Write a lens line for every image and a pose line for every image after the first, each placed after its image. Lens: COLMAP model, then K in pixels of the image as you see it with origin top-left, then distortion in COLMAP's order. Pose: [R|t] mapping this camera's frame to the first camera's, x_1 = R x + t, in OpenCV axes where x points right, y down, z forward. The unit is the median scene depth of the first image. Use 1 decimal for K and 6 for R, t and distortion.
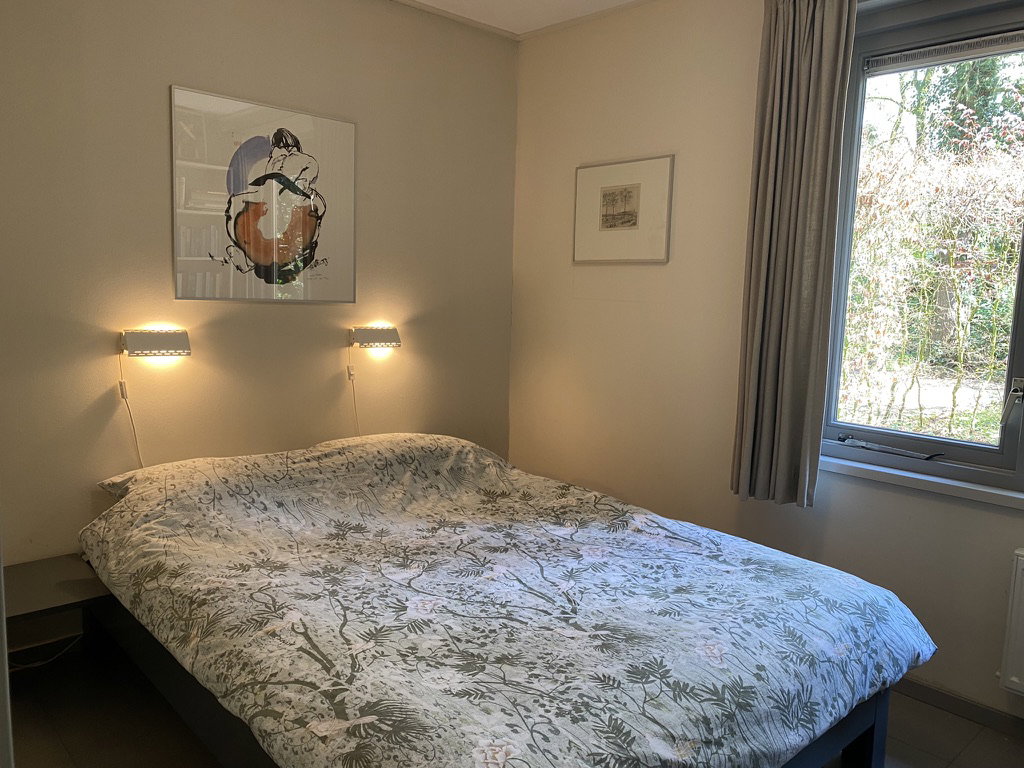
lens RADIAL K [[791.8, 0, 509.6], [0, 791.8, 390.2], [0, 0, 1]] dist [0.110763, -0.185852]
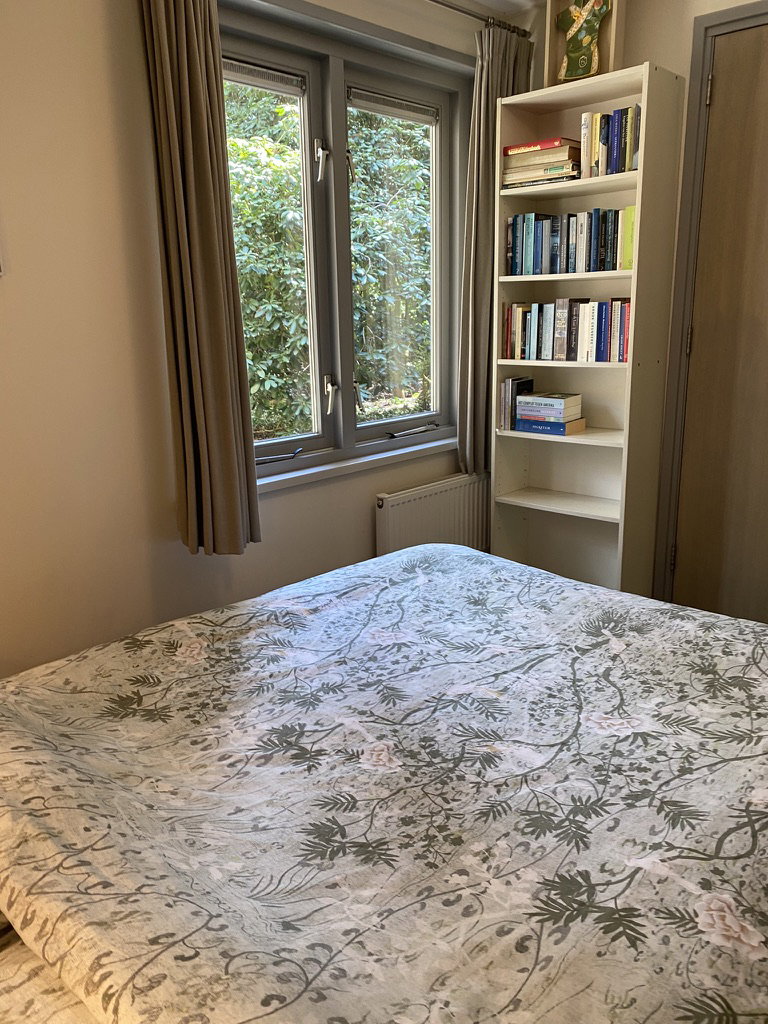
lens RADIAL K [[780.7, 0, 384.0], [0, 780.7, 512.0], [0, 0, 1]] dist [0.070990, -0.123965]
pose [[-0.080951, -0.284687, 0.955196, -0.805039], [0.149750, 0.943990, 0.294038, -0.204186], [-0.985404, 0.166843, -0.033785, 1.259371]]
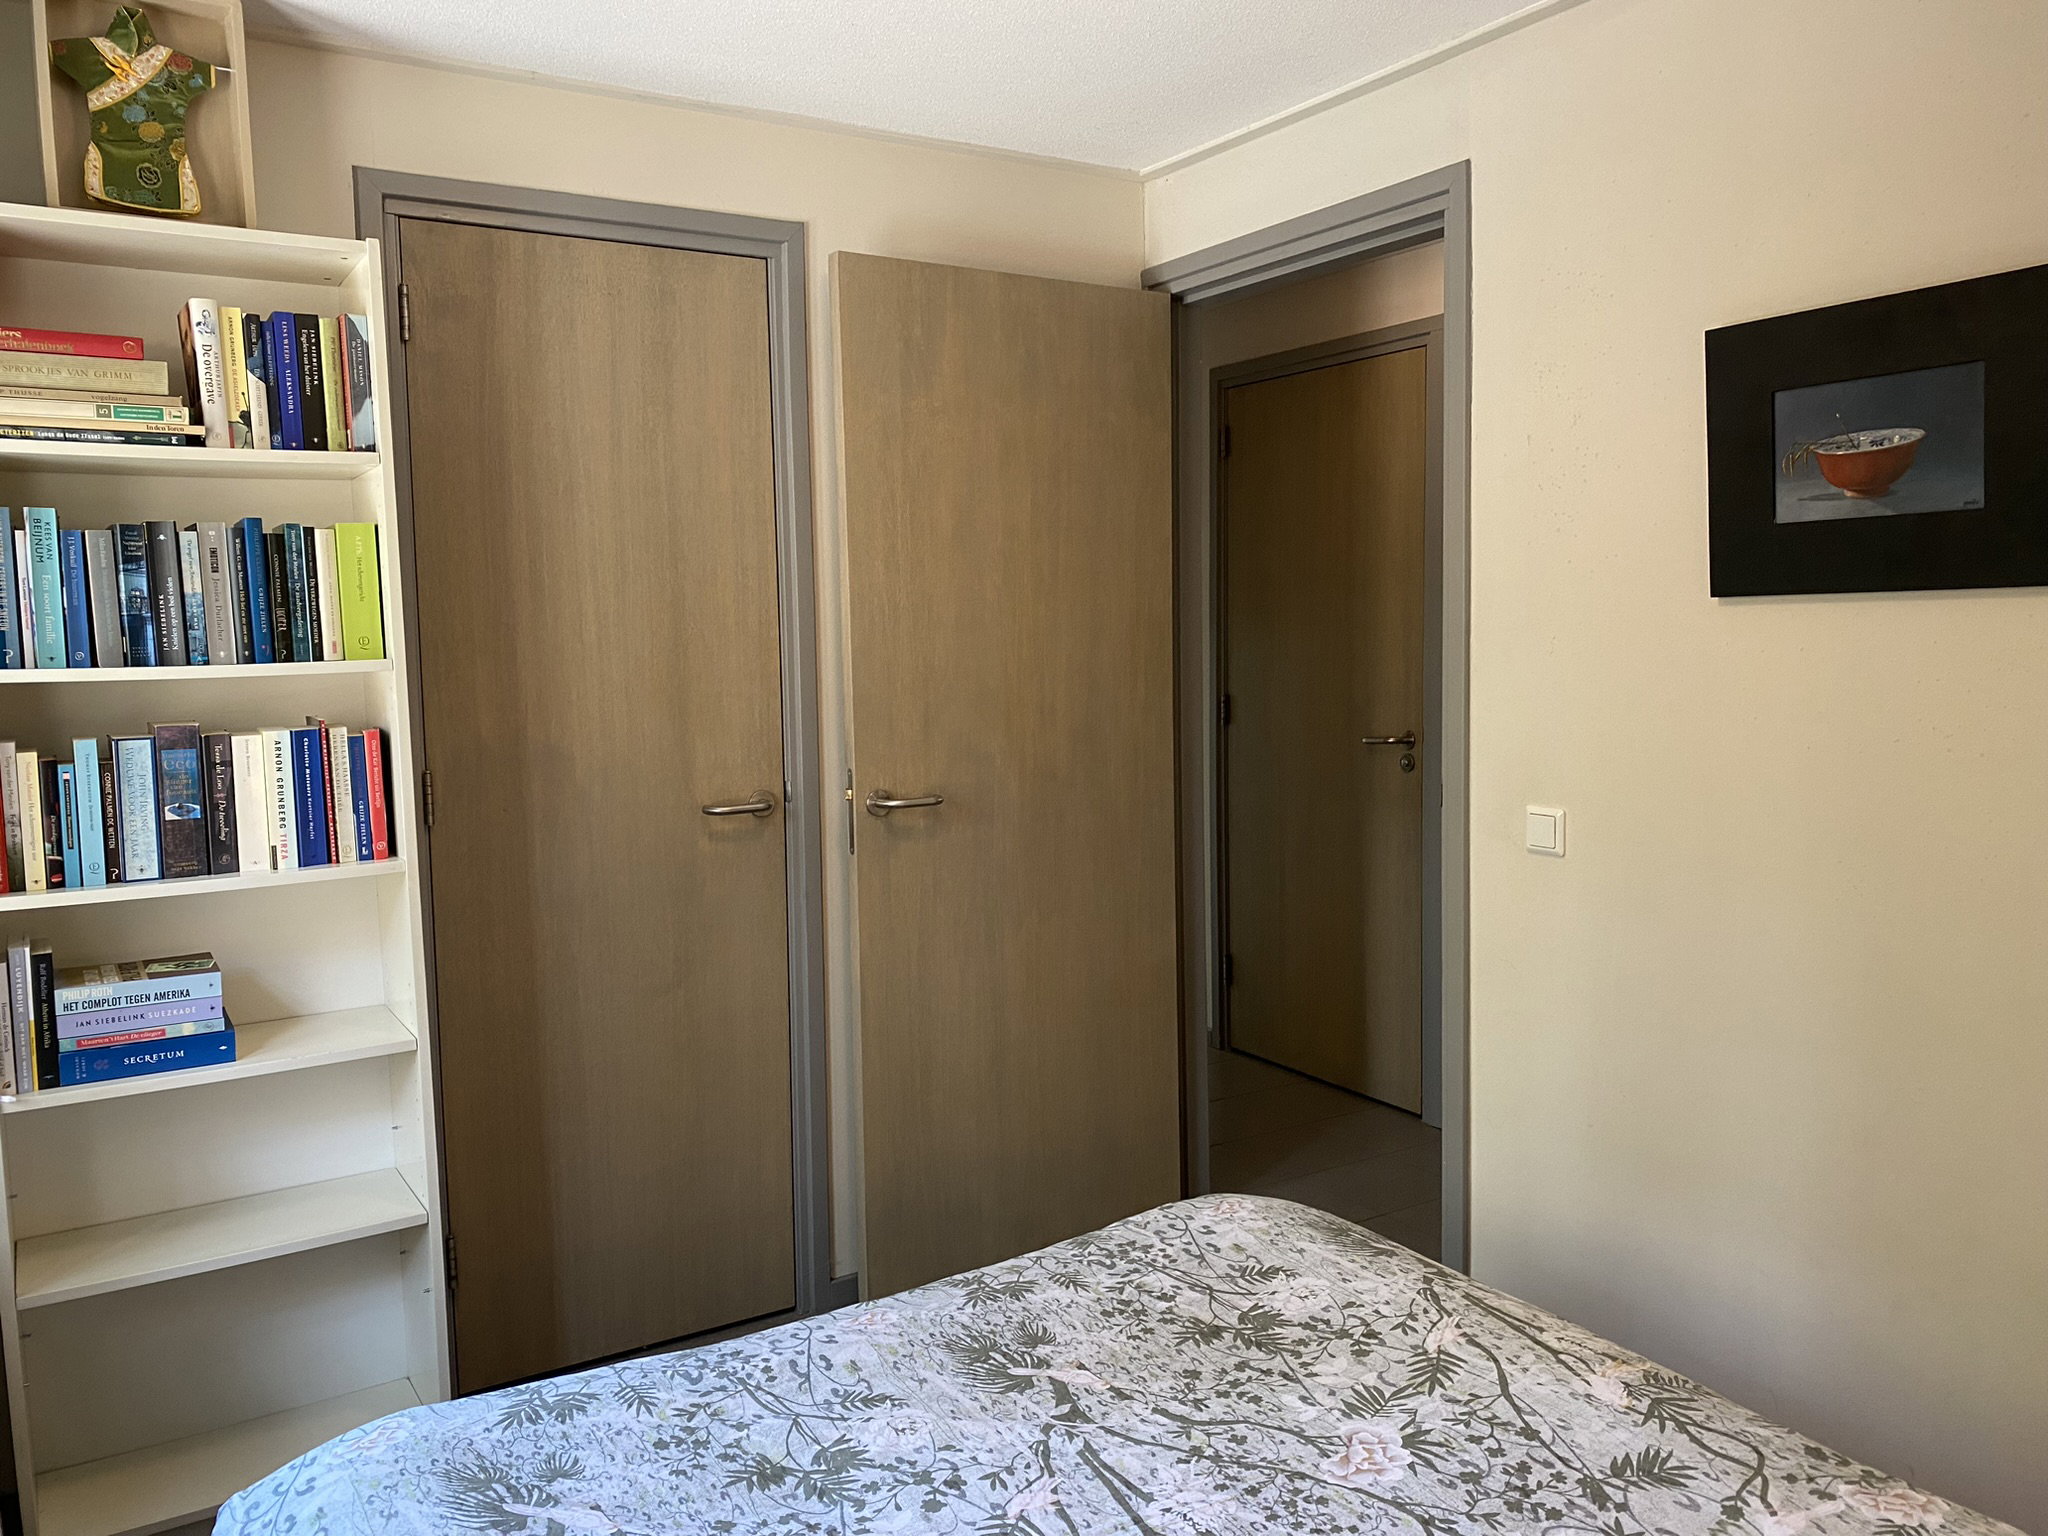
lens RADIAL K [[1572.8, 0, 1019.2], [0, 1572.8, 739.5], [0, 0, 1]] dist [0.006157, -0.000730]
pose [[-0.984068, -0.026357, 0.175828, -0.058652], [0.011165, 0.977837, 0.209068, -0.335341], [-0.177441, 0.207700, -0.961964, 1.879859]]
